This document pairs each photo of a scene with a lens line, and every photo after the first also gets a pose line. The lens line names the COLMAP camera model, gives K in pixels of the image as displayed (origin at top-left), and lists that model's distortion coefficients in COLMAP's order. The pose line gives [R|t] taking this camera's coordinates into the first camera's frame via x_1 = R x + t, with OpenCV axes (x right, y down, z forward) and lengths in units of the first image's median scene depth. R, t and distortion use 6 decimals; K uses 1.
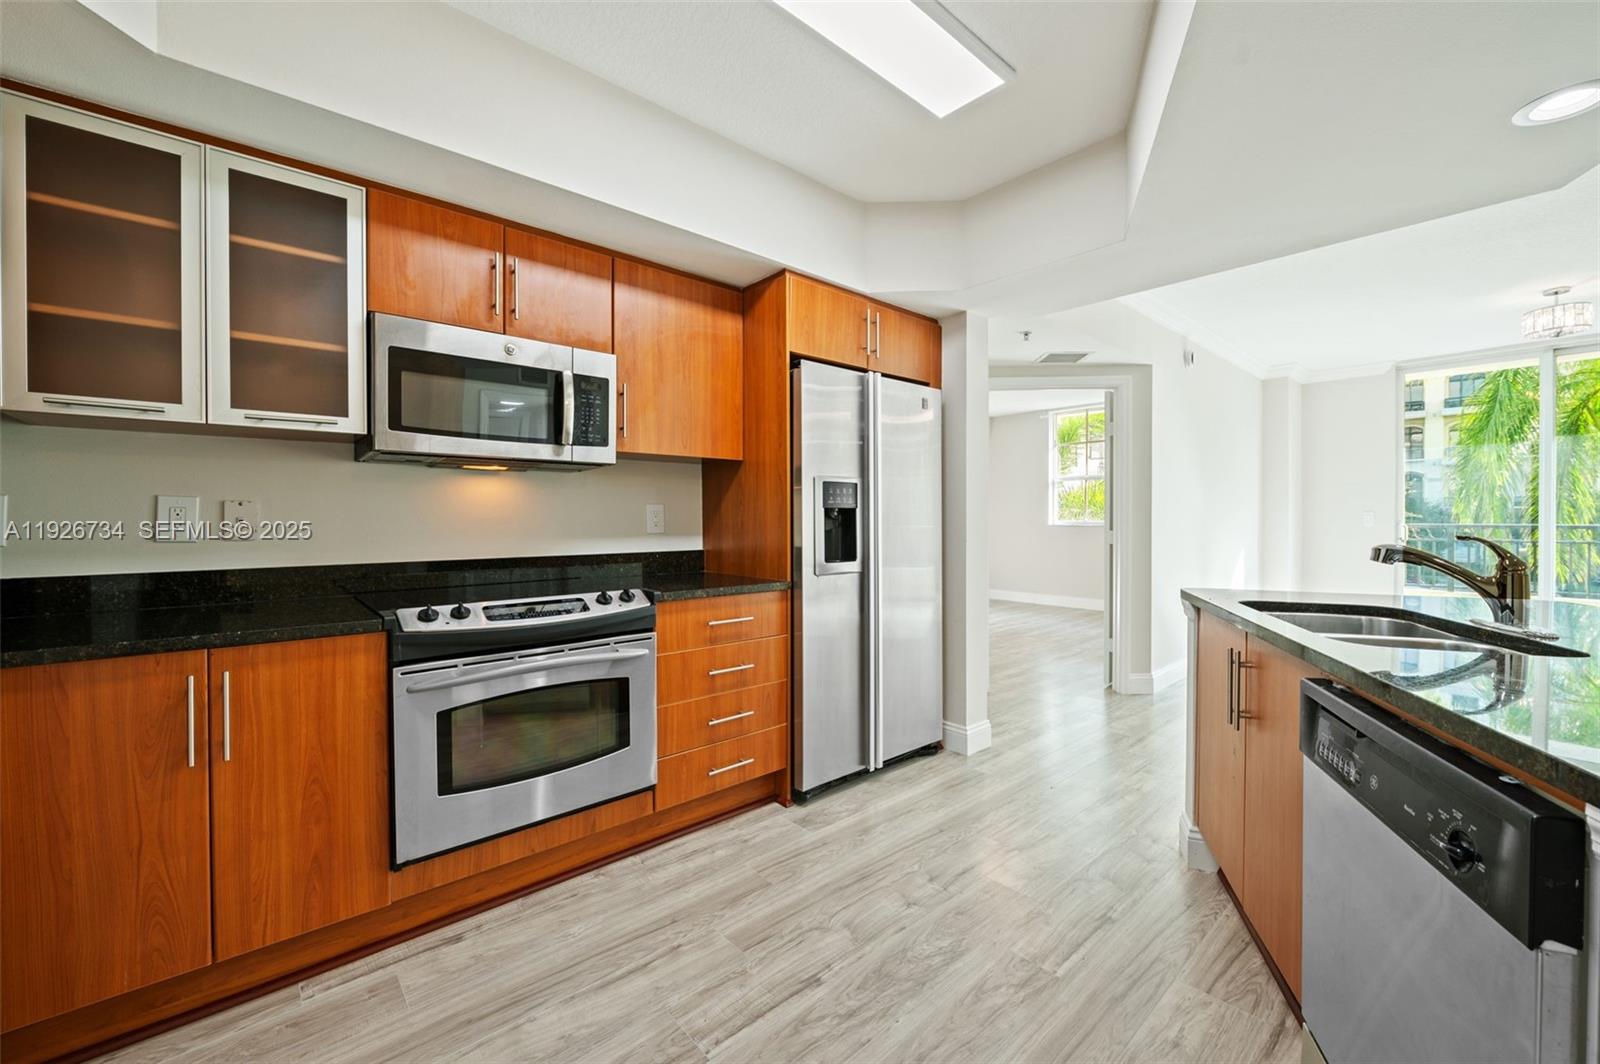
lens RADIAL K [[643.1, 0, 803.2], [0, 643.1, 526.0], [0, 0, 1]] dist [-0.010229, -0.000366]
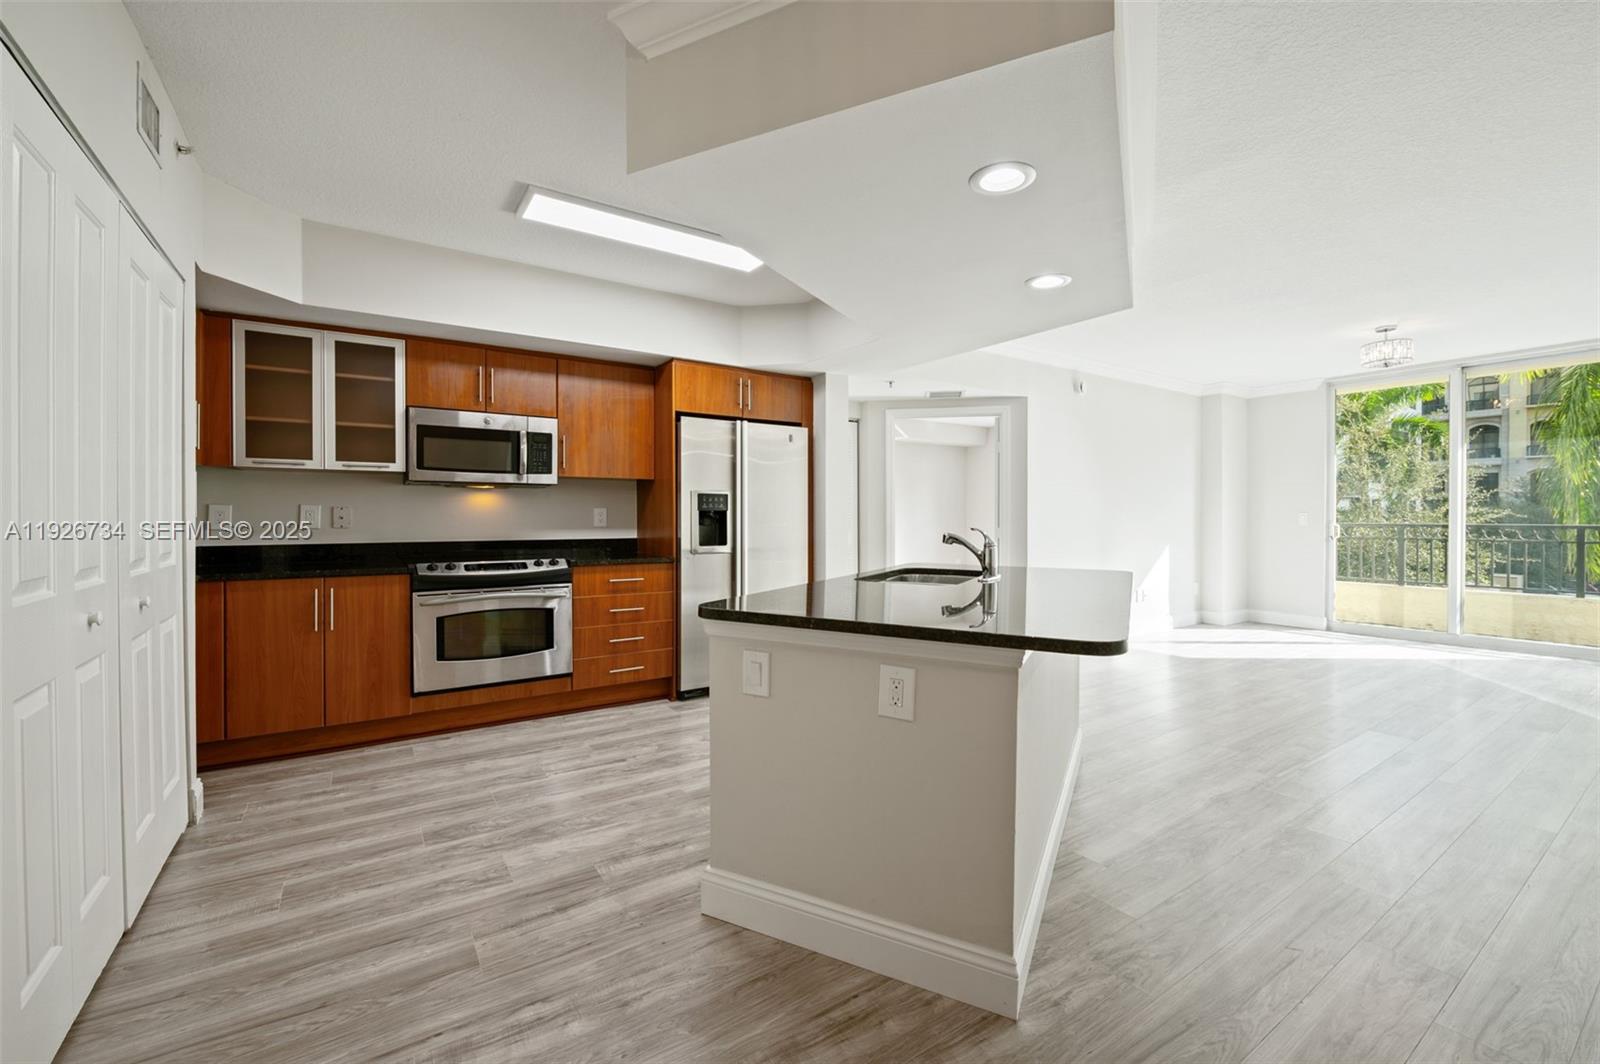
lens RADIAL K [[691.3, 0, 882.3], [0, 691.3, 522.4], [0, 0, 1]] dist [-0.002981, -0.000369]
pose [[0.997291, 0.002956, -0.073497, 0.735054], [-0.003270, 0.999986, -0.004153, 0.007284], [0.073484, 0.004382, 0.997287, -0.780444]]
